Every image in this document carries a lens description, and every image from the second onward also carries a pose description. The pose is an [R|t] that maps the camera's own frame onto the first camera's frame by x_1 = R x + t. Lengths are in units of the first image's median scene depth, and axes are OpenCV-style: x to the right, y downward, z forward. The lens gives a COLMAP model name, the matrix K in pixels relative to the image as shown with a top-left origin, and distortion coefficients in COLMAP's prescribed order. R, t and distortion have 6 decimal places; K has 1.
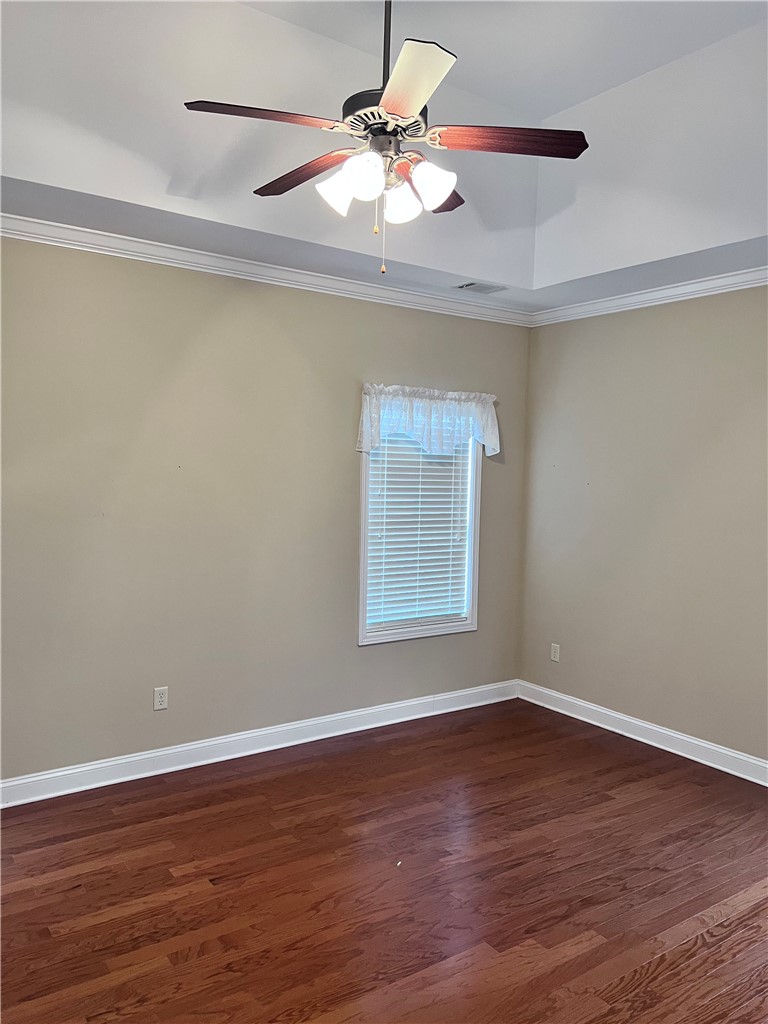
lens RADIAL K [[764.5, 0, 384.0], [0, 764.5, 512.0], [0, 0, 1]] dist [0.060871, -0.059380]
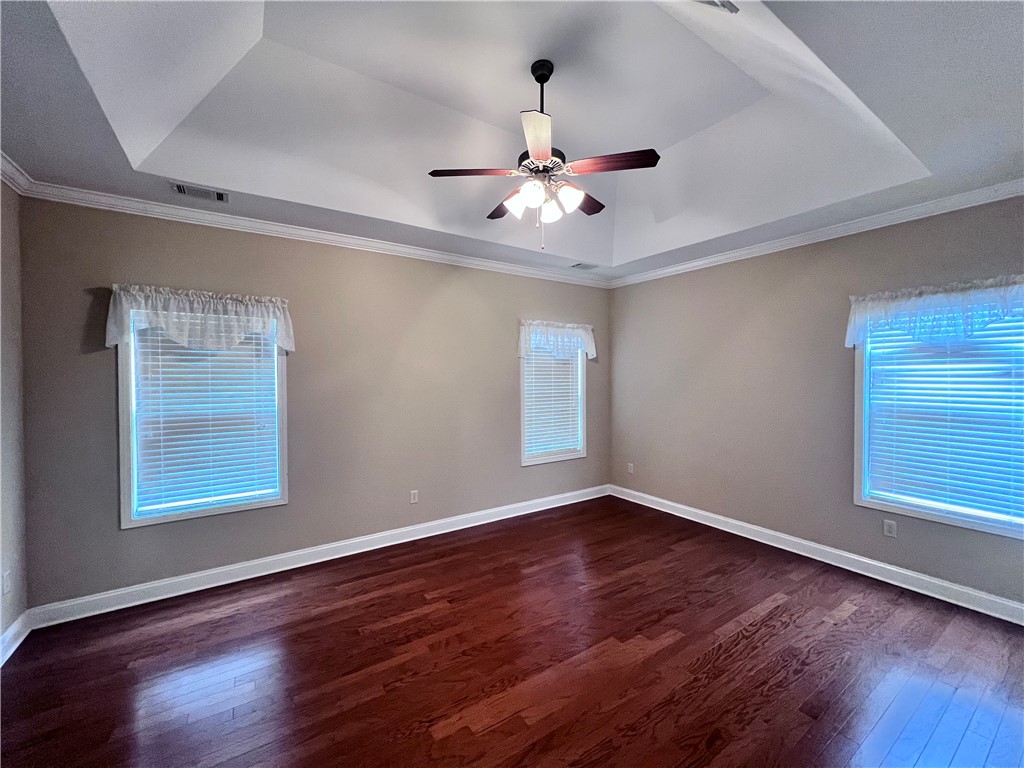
lens RADIAL K [[409.4, 0, 508.0], [0, 409.4, 375.6], [0, 0, 1]] dist [0.002955, 0.000283]
pose [[0.999292, -0.025191, -0.027938, -0.047603], [0.023586, 0.998133, -0.056340, 0.024901], [0.029305, 0.055641, 0.998021, 0.054848]]
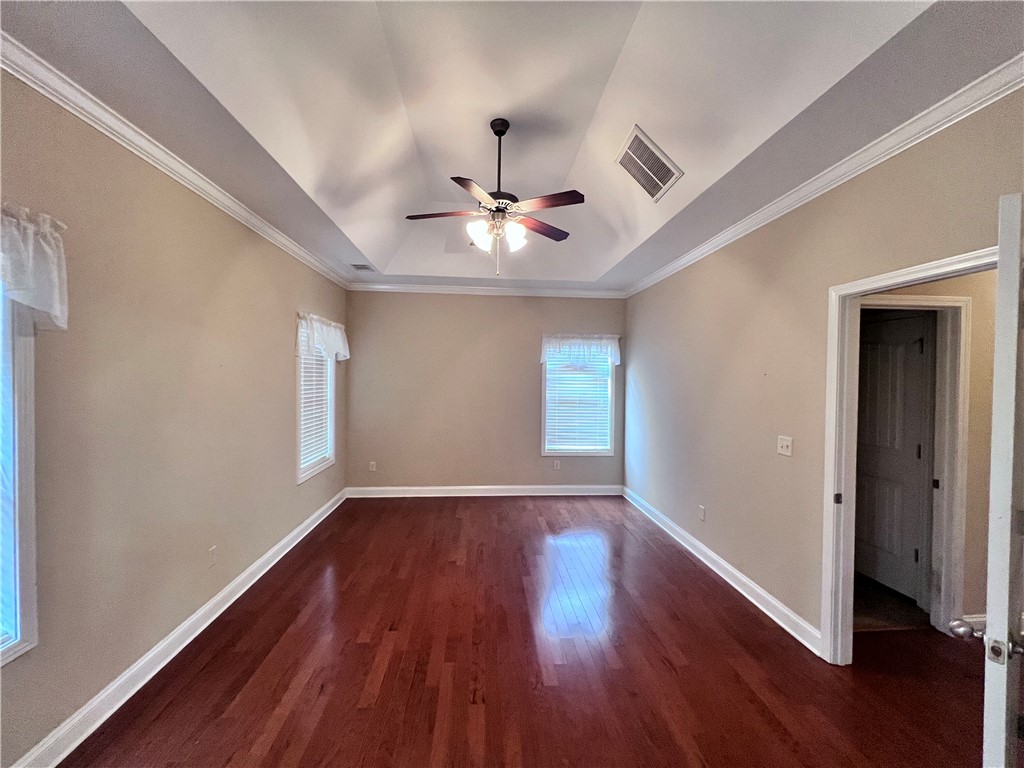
lens RADIAL K [[409.4, 0, 508.0], [0, 409.4, 375.6], [0, 0, 1]] dist [0.002955, 0.000283]
pose [[0.515862, -0.013759, 0.856561, -0.741594], [0.046826, 0.998829, -0.012156, -0.015578], [-0.855391, 0.046380, 0.515902, 0.318250]]
